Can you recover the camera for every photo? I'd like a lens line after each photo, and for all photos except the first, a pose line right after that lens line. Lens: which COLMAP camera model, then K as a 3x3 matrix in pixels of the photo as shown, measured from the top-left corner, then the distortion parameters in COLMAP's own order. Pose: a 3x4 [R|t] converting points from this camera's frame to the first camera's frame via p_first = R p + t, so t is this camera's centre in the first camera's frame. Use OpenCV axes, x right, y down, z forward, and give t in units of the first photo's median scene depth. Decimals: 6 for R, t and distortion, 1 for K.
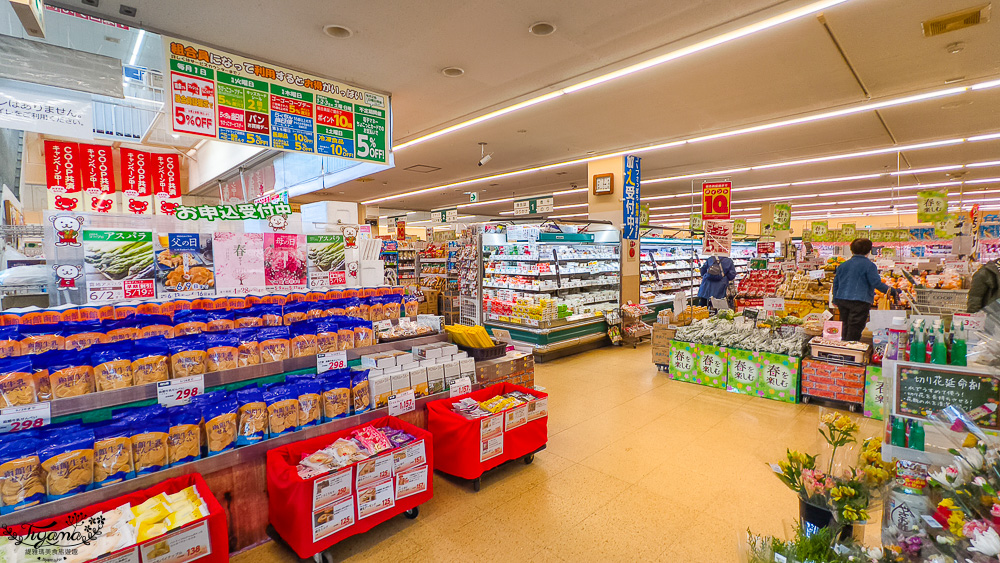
lens RADIAL K [[448.1, 0, 494.0], [0, 448.1, 279.8], [0, 0, 1]] dist [-0.001391, 0.000060]
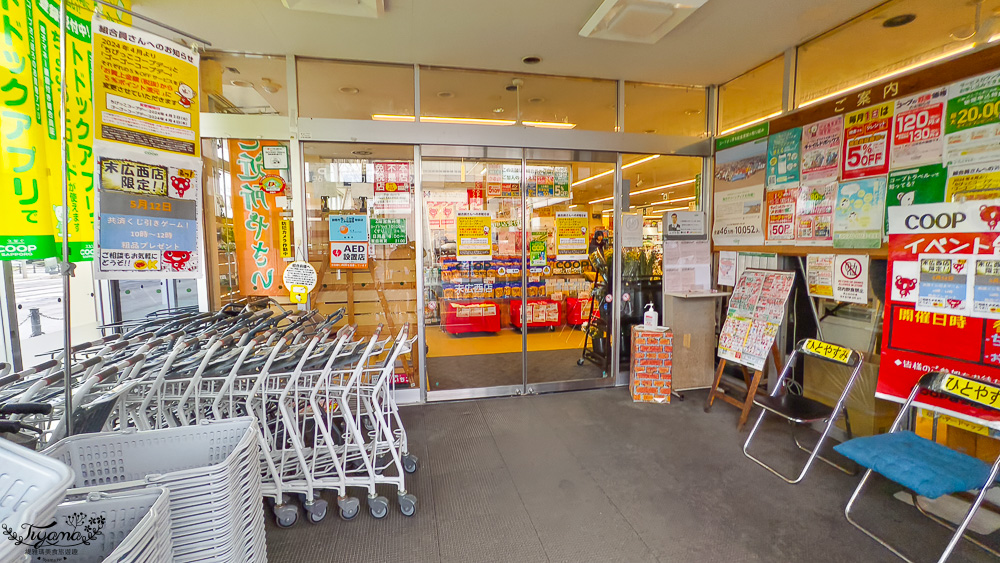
lens RADIAL K [[448.1, 0, 500.4], [0, 448.1, 278.8], [0, 0, 1]] dist [-0.001391, 0.000060]
pose [[0.848055, 0.051481, -0.527402, 0.869039], [-0.033787, 0.998498, 0.043137, 0.064519], [0.528830, -0.018763, 0.848520, -1.373993]]
